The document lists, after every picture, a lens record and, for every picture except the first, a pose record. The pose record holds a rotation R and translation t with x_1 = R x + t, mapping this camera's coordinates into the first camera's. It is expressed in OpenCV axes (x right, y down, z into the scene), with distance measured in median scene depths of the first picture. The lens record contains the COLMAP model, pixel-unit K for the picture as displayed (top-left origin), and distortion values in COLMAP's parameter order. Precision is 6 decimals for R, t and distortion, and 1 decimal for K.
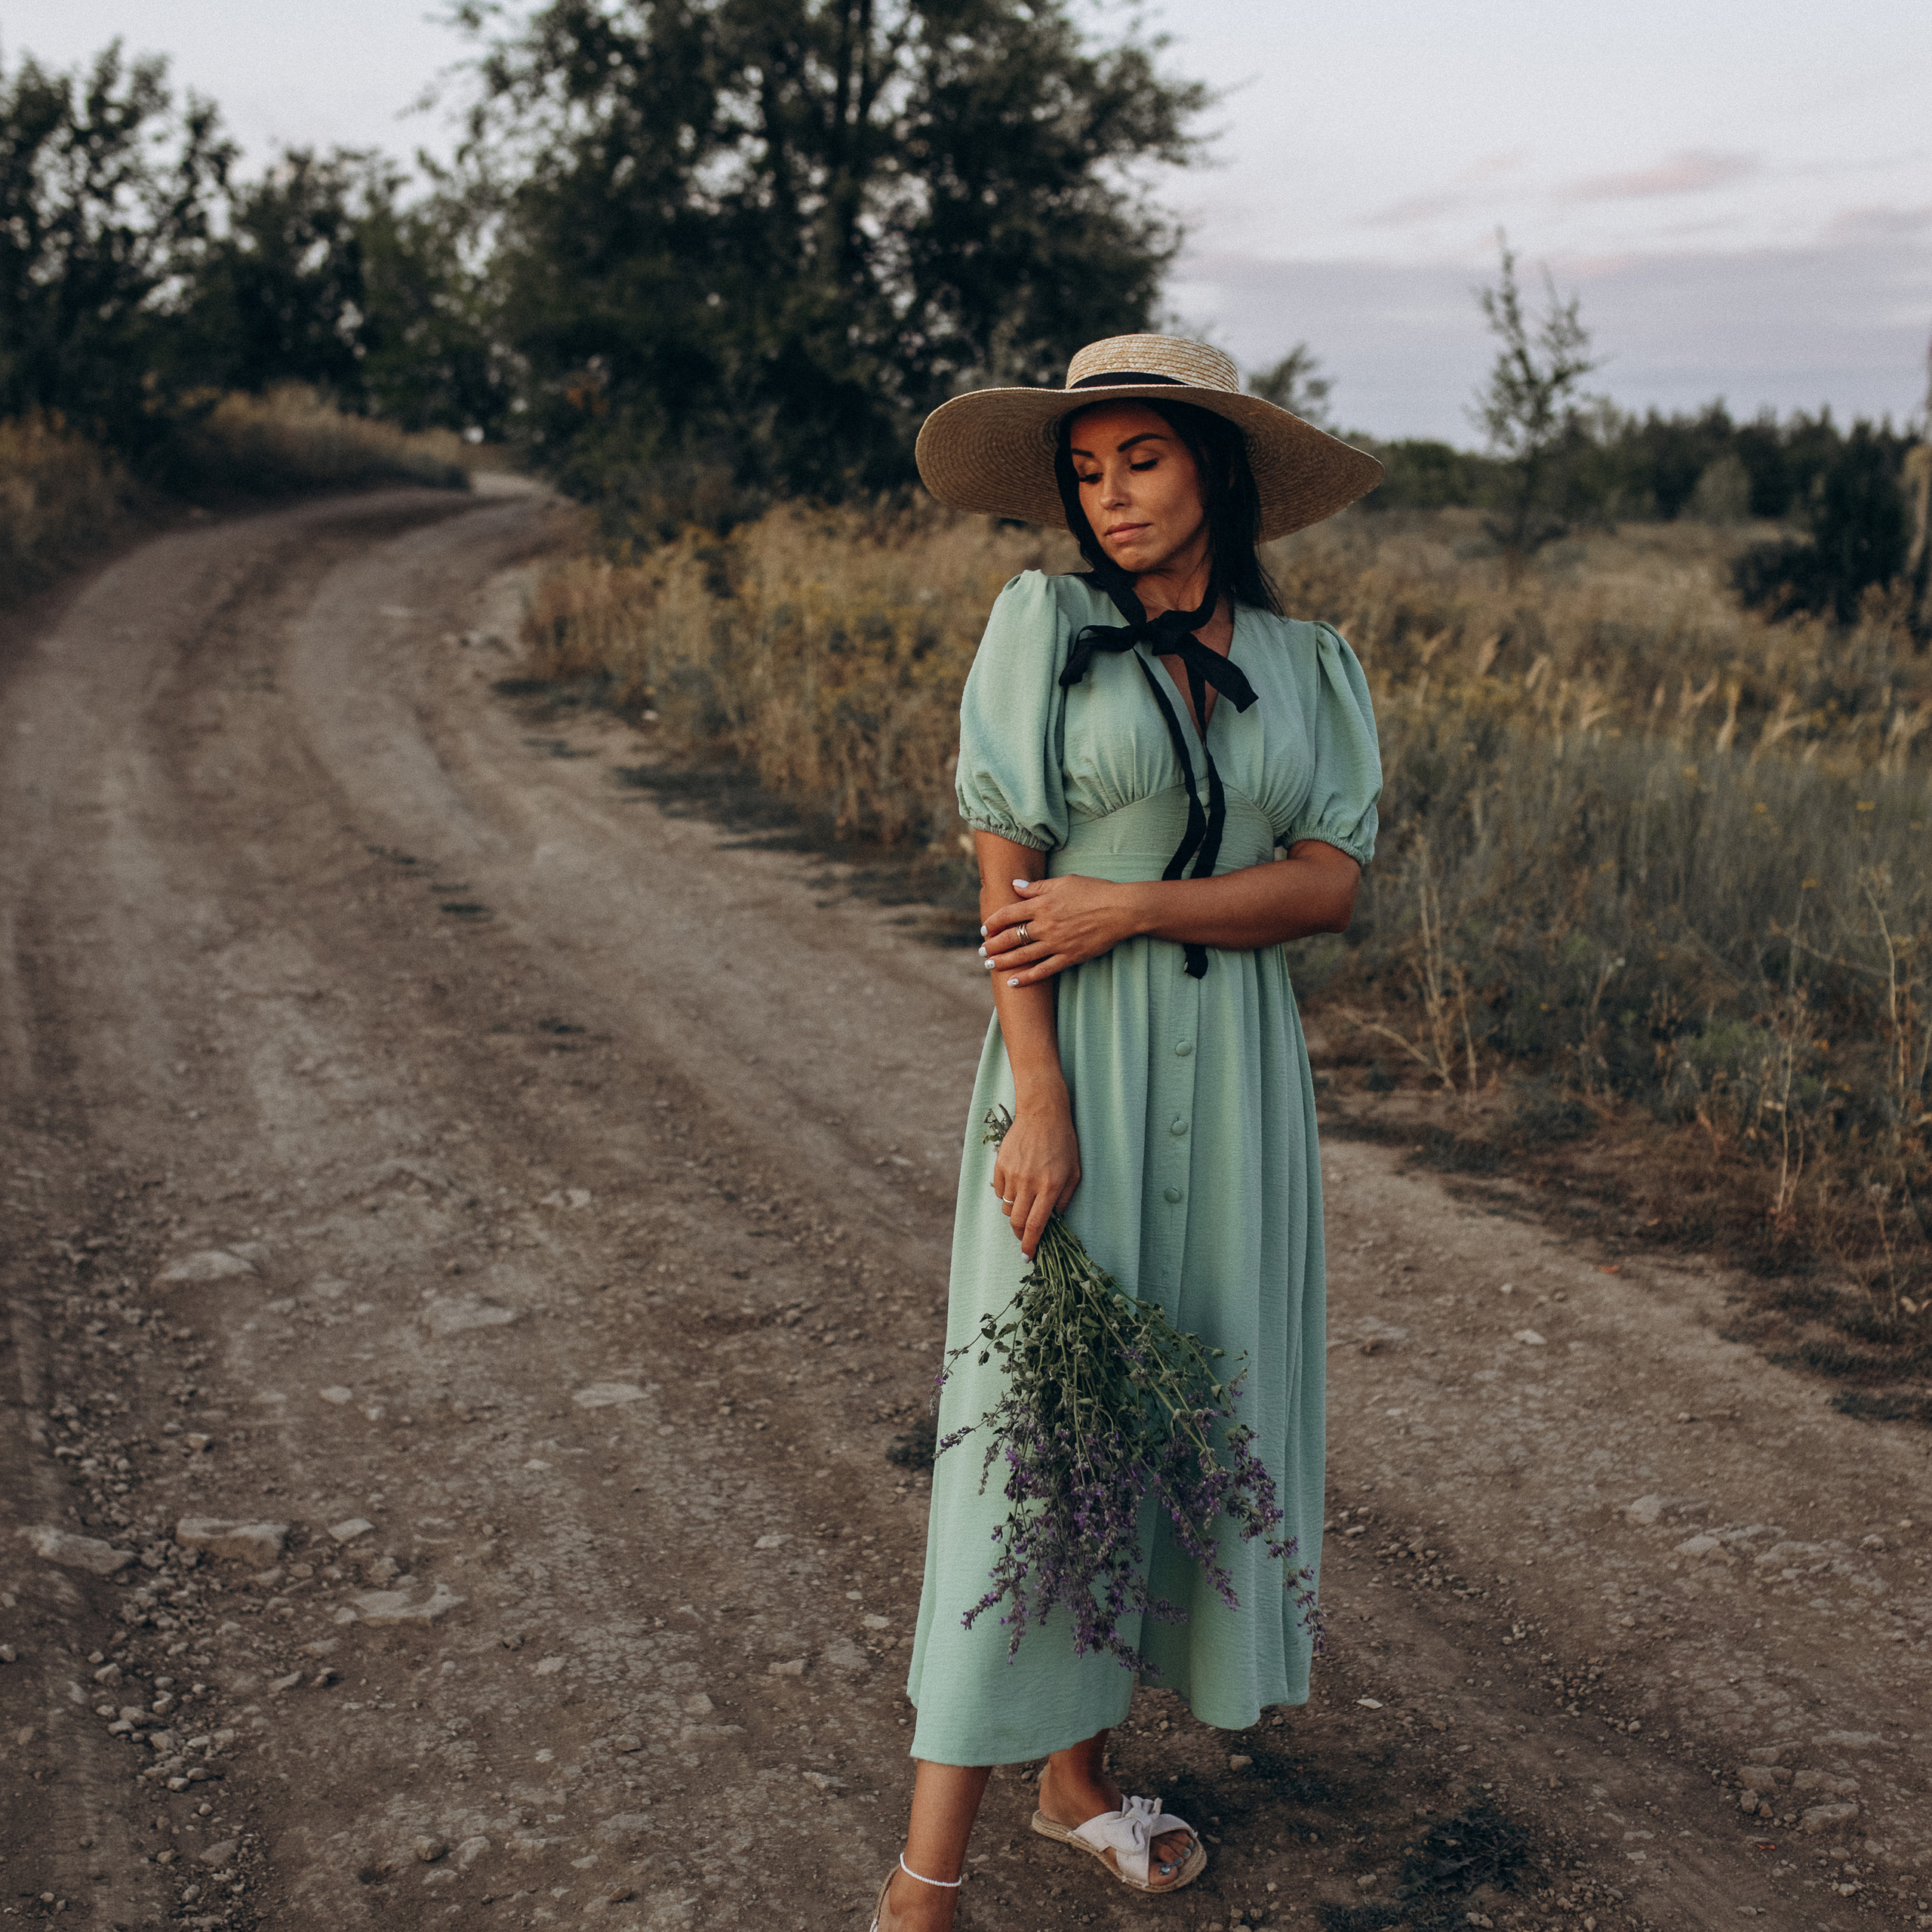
lens RADIAL K [[2838.2, 0, 966.0], [0, 2838.2, 966.0], [0, 0, 1]] dist [0.020545, -0.057685]
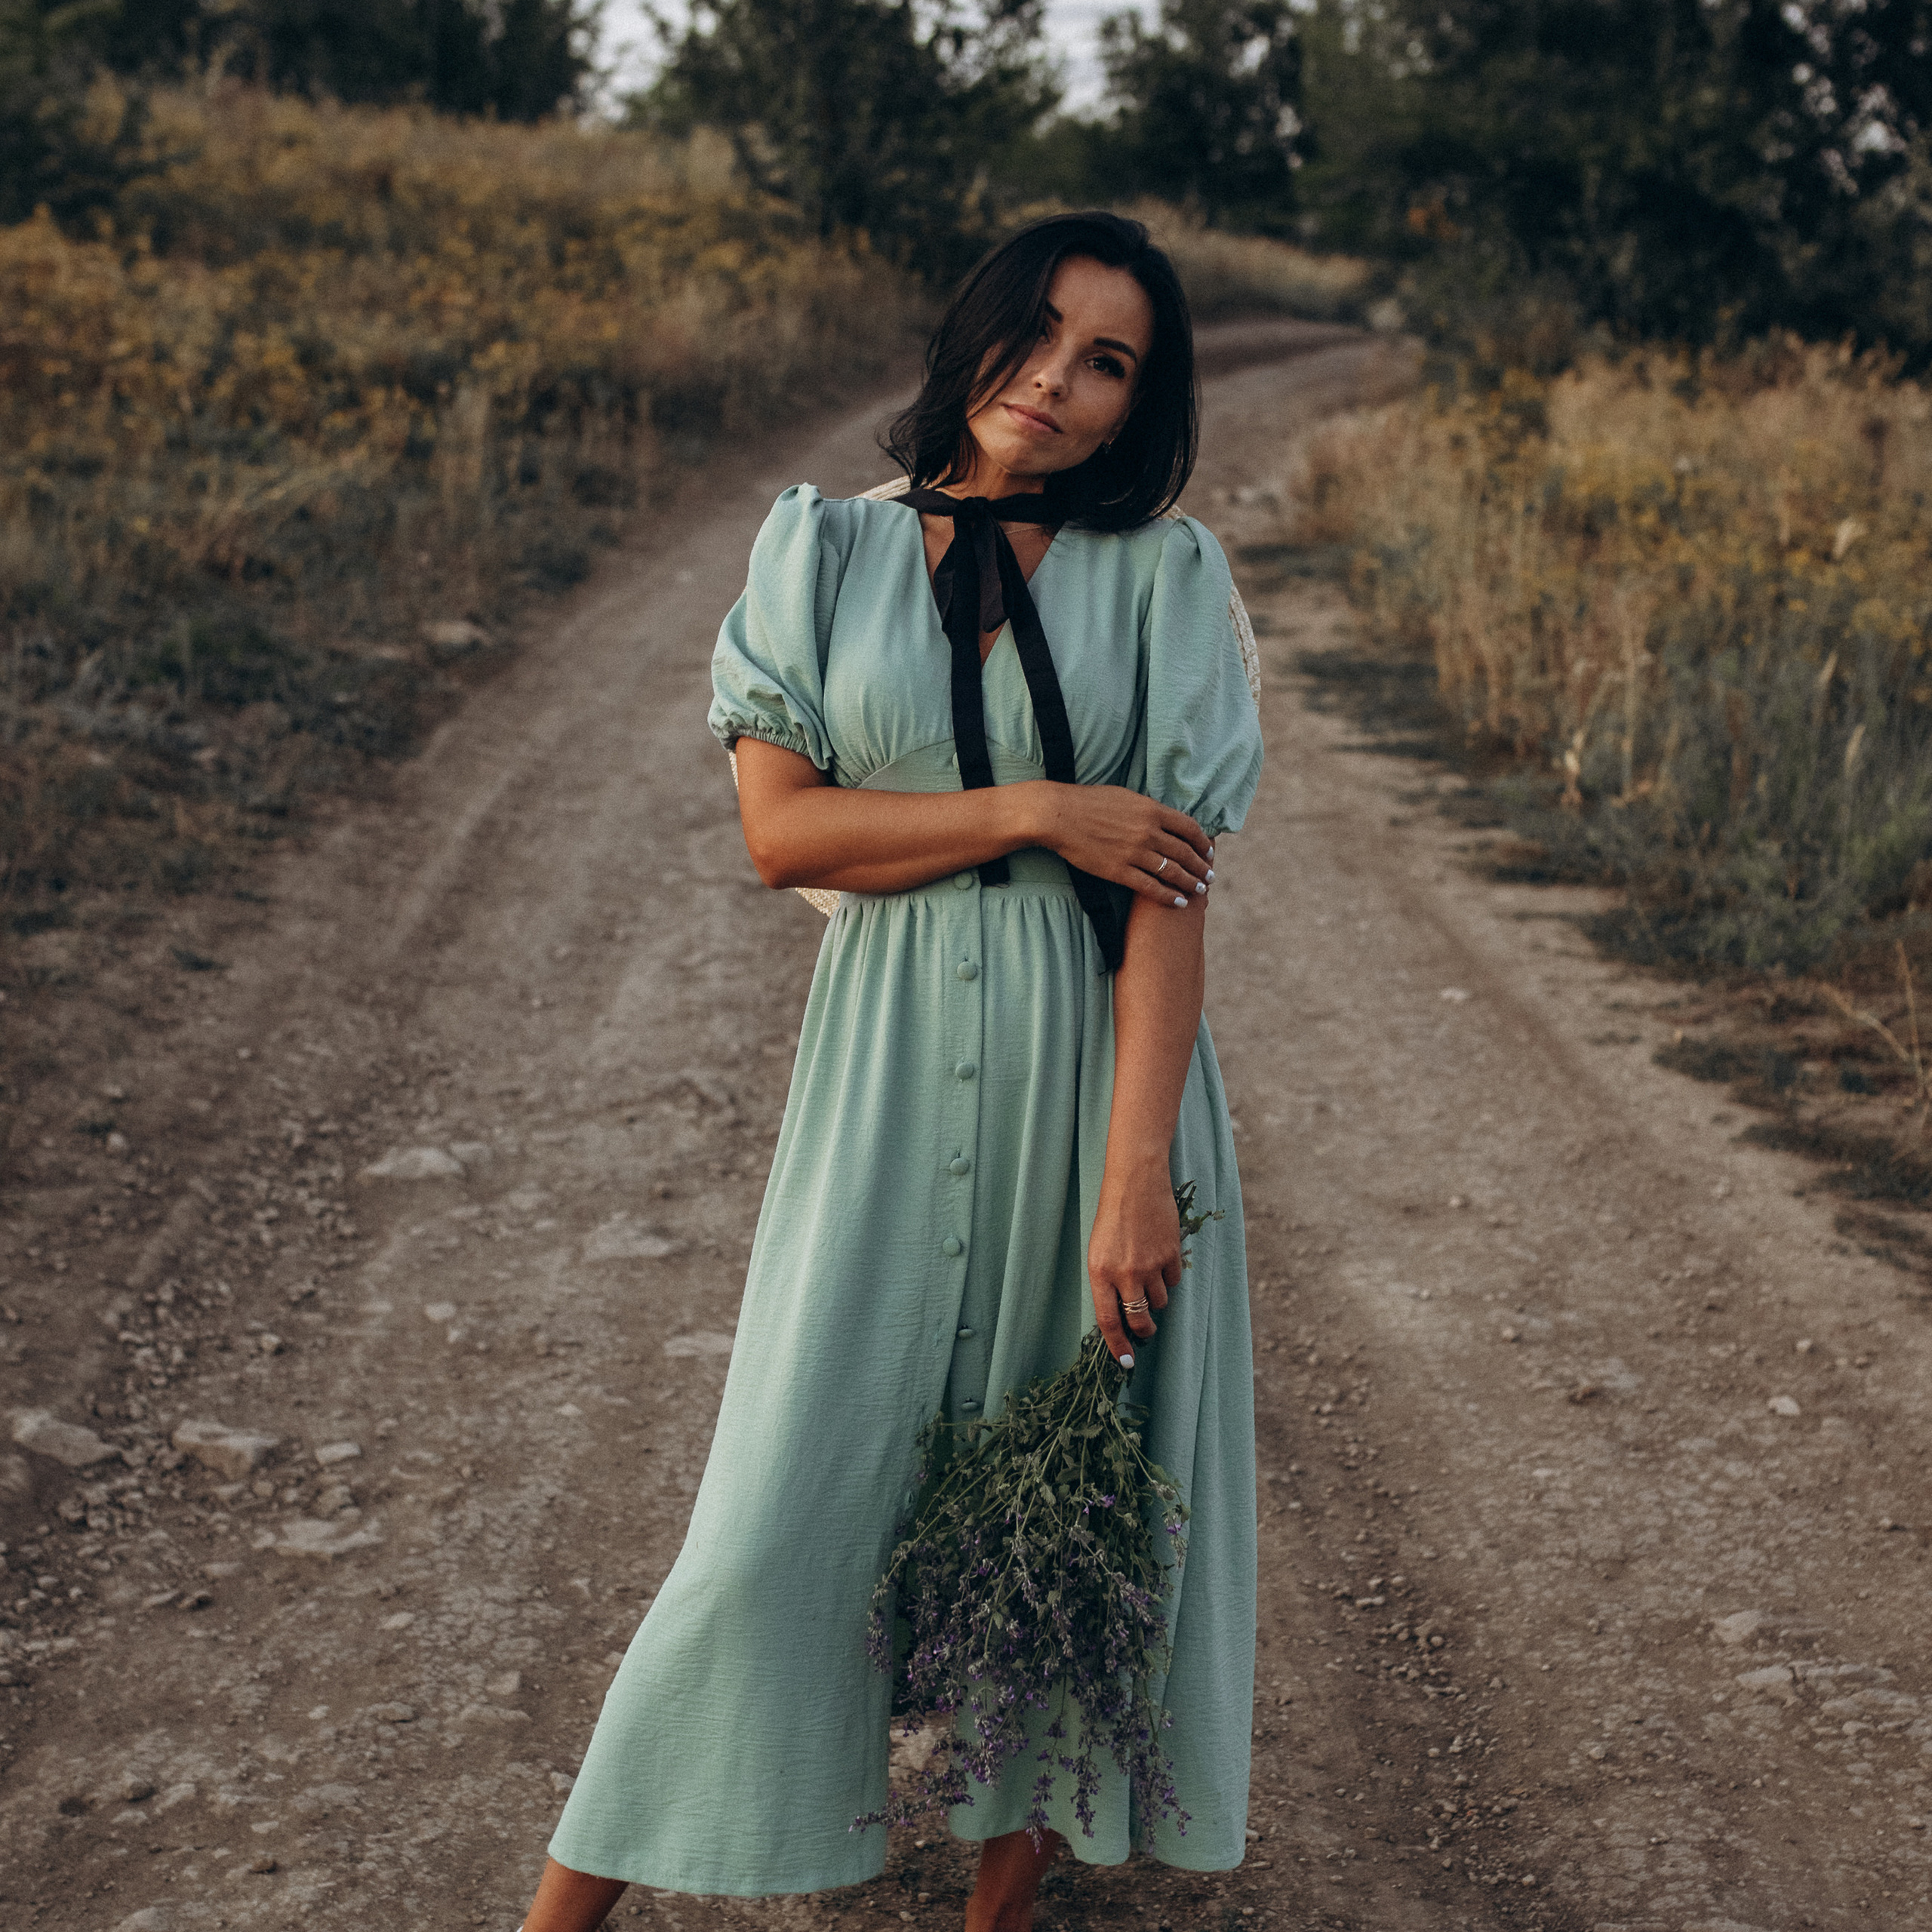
lens RADIAL K [[3249.4, 0, 966.0], [0, 3249.4, 966.0], [0, 0, 1]] dist [0.020040, -0.064321]
pose [[0.948150, 0.078652, -0.307939, 0.307175], [-0.069512, 0.996756, 0.040557, -0.020870], [0.310130, -0.017049, 0.950541, 0.045972]]
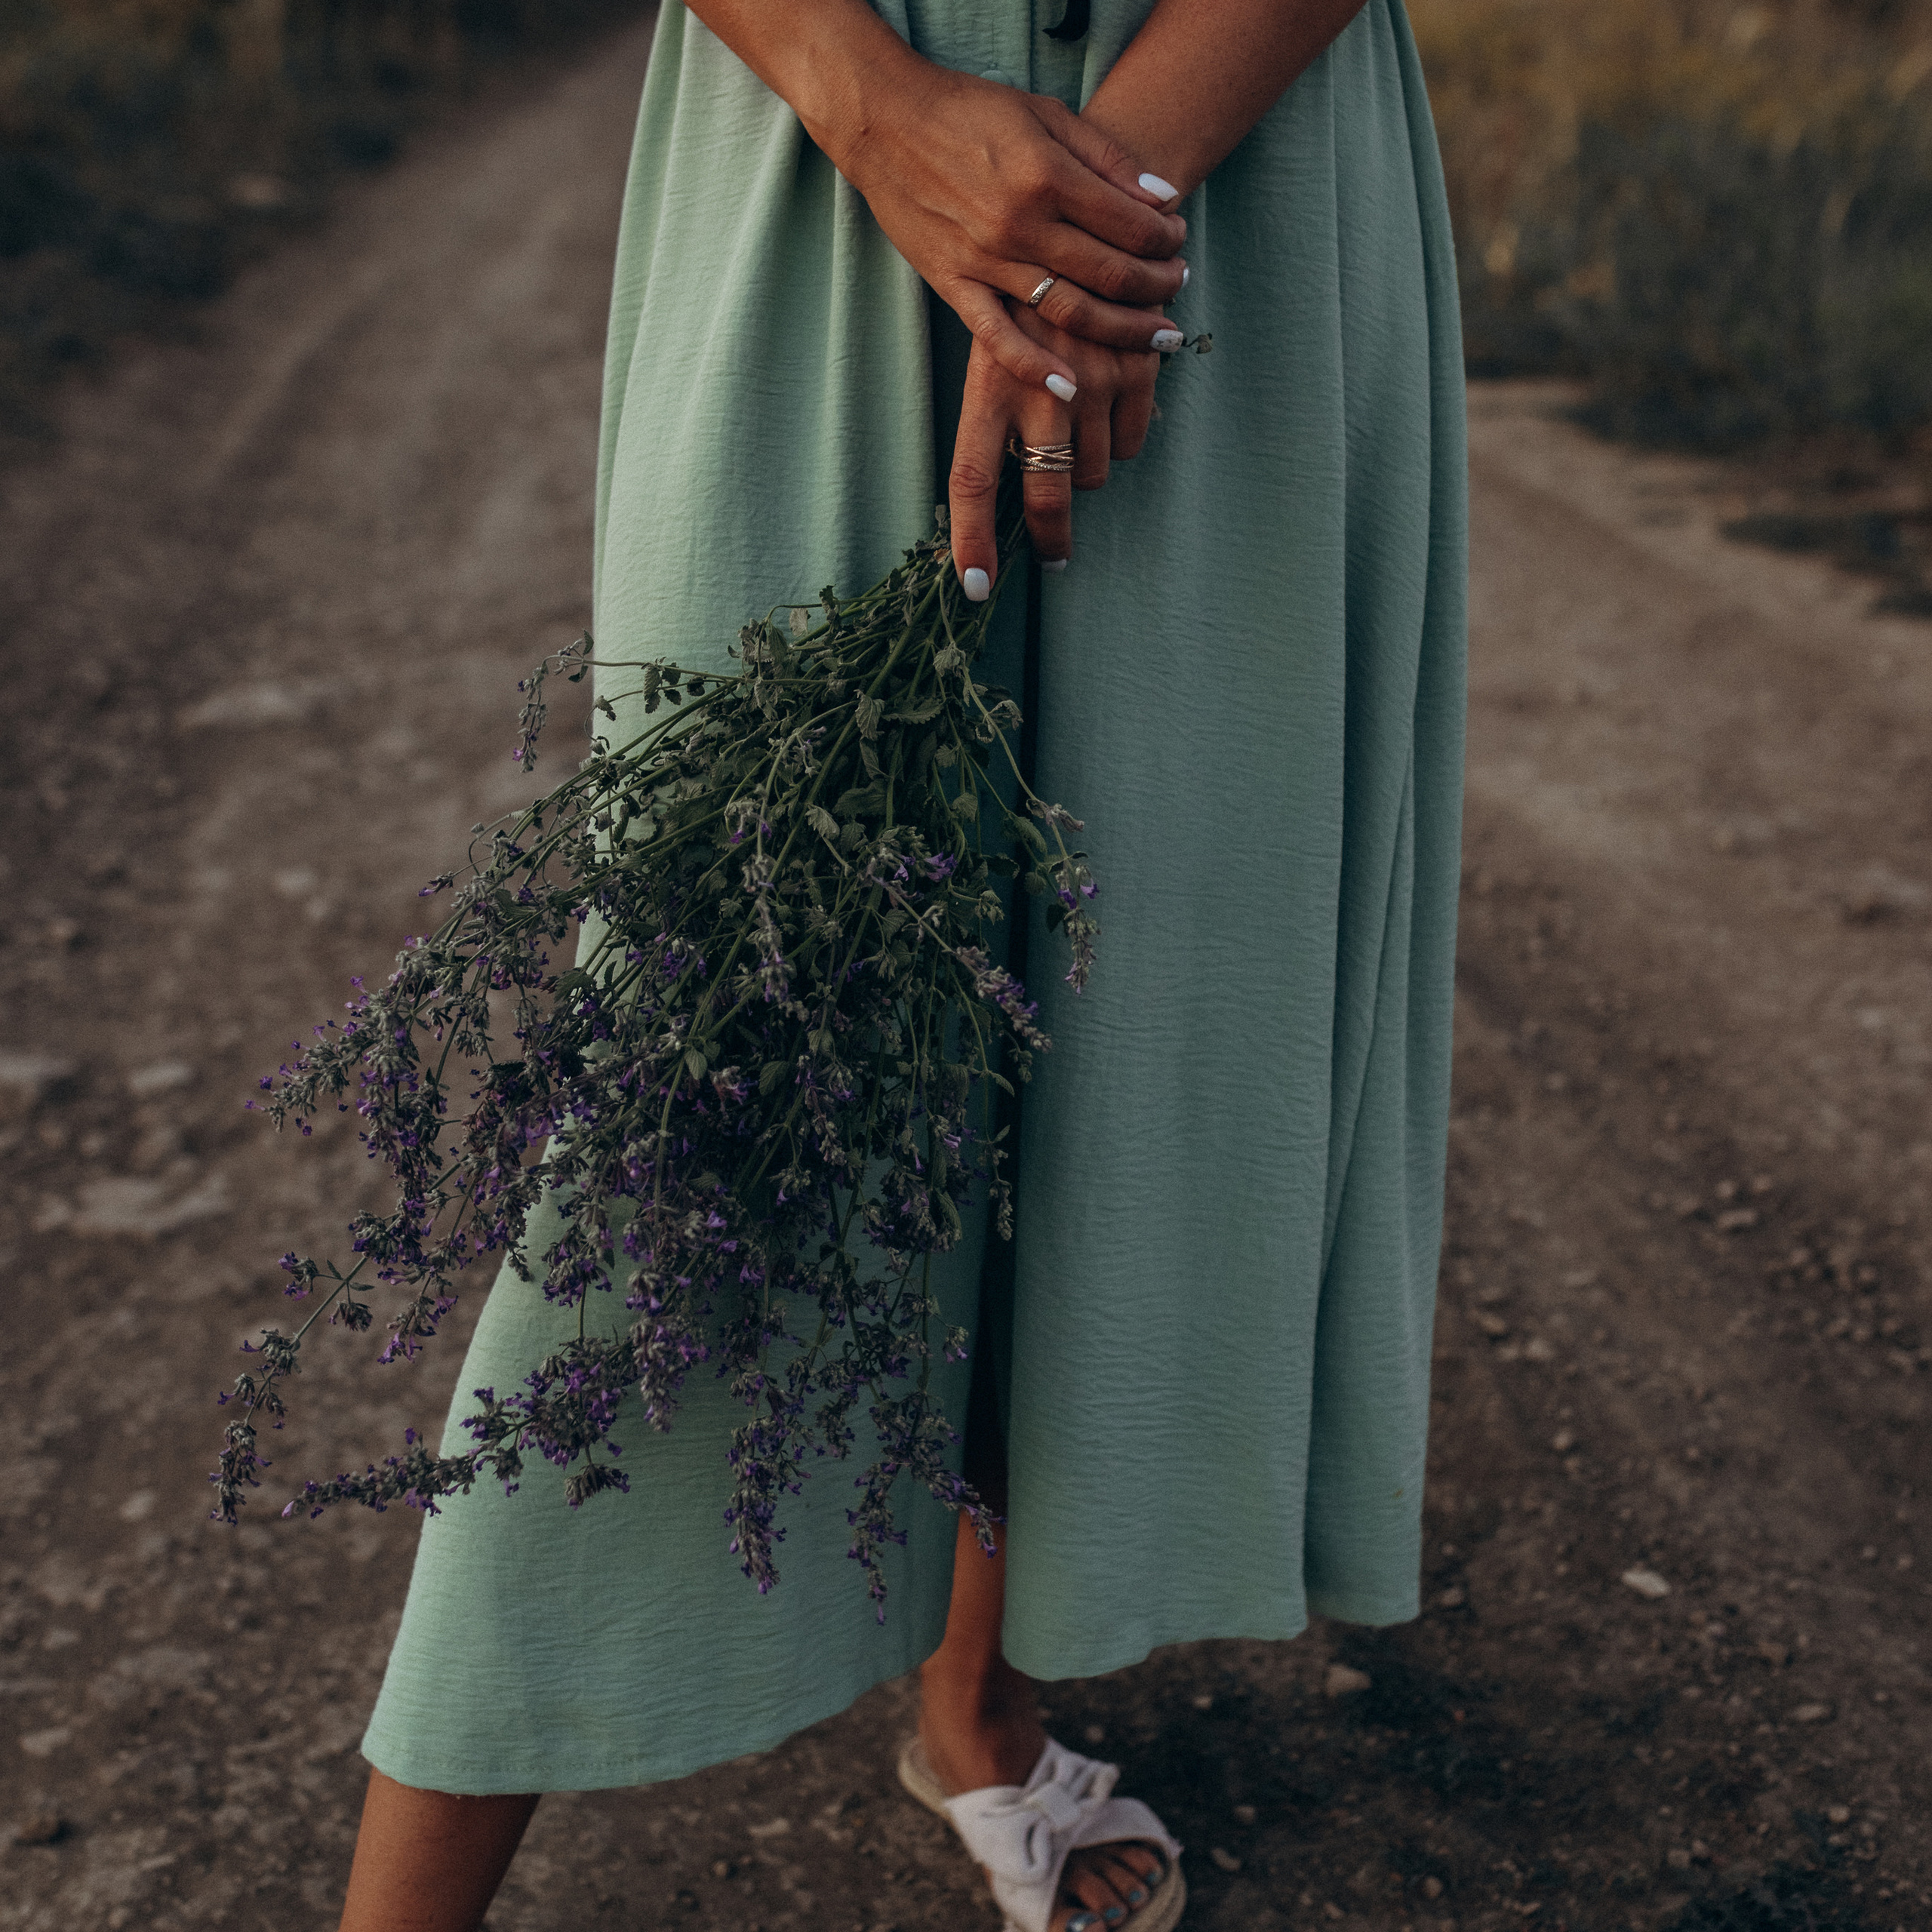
lens RADIAL K [[2838.2, 0, 966.0], [0, 2838.2, 966.0], [0, 0, 1]] dist [0.020545, -0.057685]
pose [[0.971410, 0.068381, -0.227347, 0.113442], [-0.031700, 0.986406, 0.161239, 0.063020], [0.235282, -0.149423, 0.960372, 0.431083]]
